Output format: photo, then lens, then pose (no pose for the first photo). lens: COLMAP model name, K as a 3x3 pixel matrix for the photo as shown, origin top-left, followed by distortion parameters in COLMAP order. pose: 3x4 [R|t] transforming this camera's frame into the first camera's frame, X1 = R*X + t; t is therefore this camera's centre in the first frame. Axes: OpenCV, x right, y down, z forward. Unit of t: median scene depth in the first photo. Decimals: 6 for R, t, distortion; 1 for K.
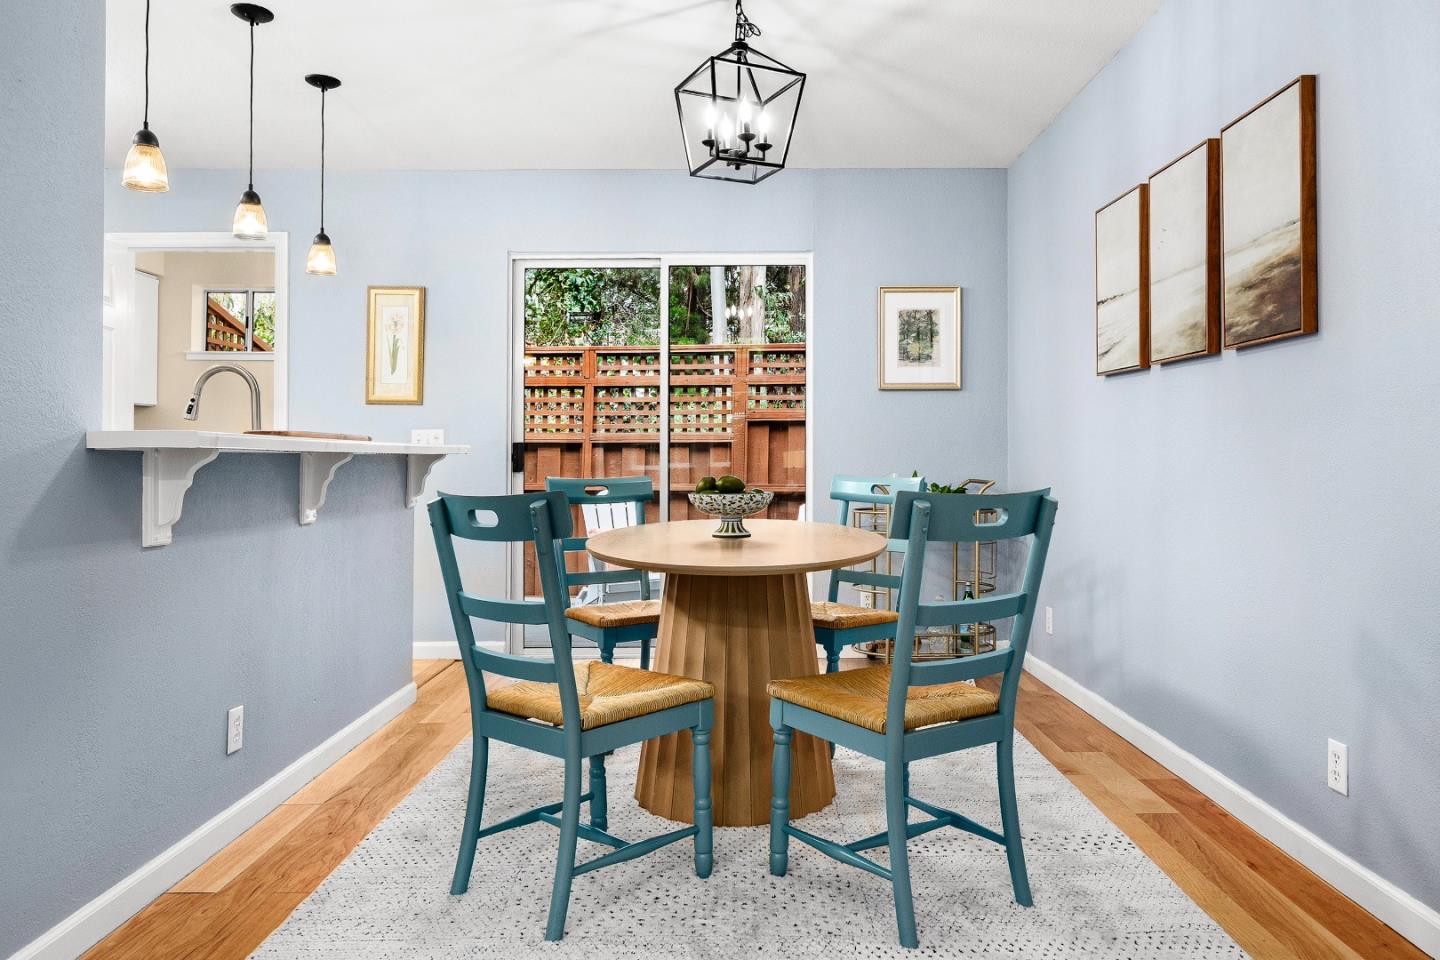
lens RADIAL K [[1043.2, 0, 718.7], [0, 1043.2, 455.9], [0, 0, 1]] dist [-0.003996, -0.001757]
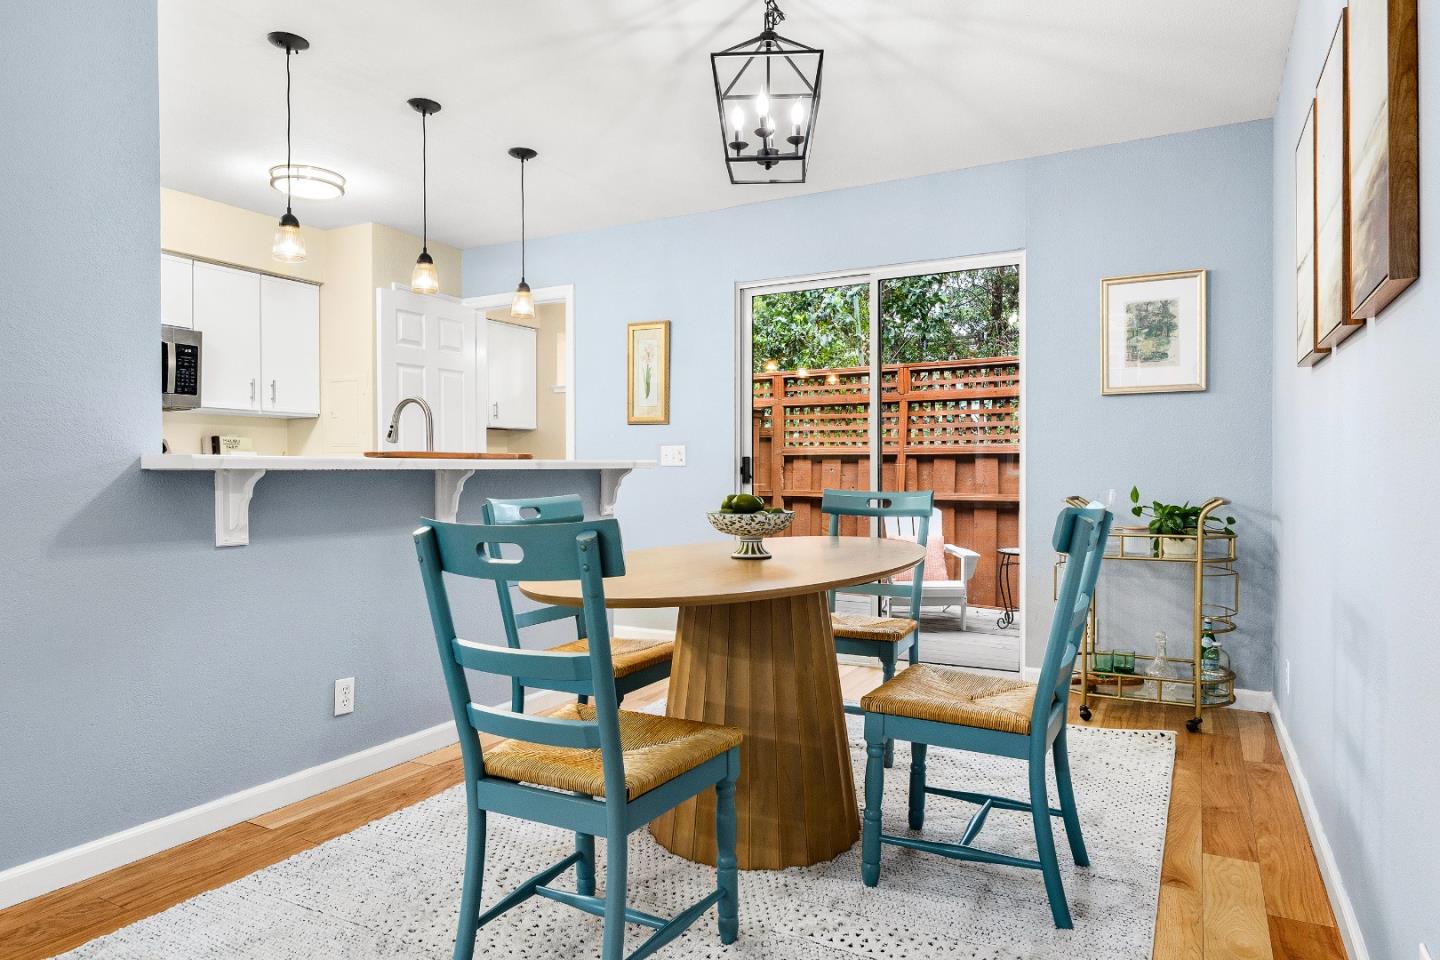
lens RADIAL K [[887.3, 0, 720.0], [0, 887.3, 480.0], [0, 0, 1]] dist [-0.008788, -0.000998]
pose [[0.870452, 0.007363, -0.492198, 0.363292], [0.001992, 0.999827, 0.018478, -0.008255], [0.492249, -0.017065, 0.870287, 0.267166]]
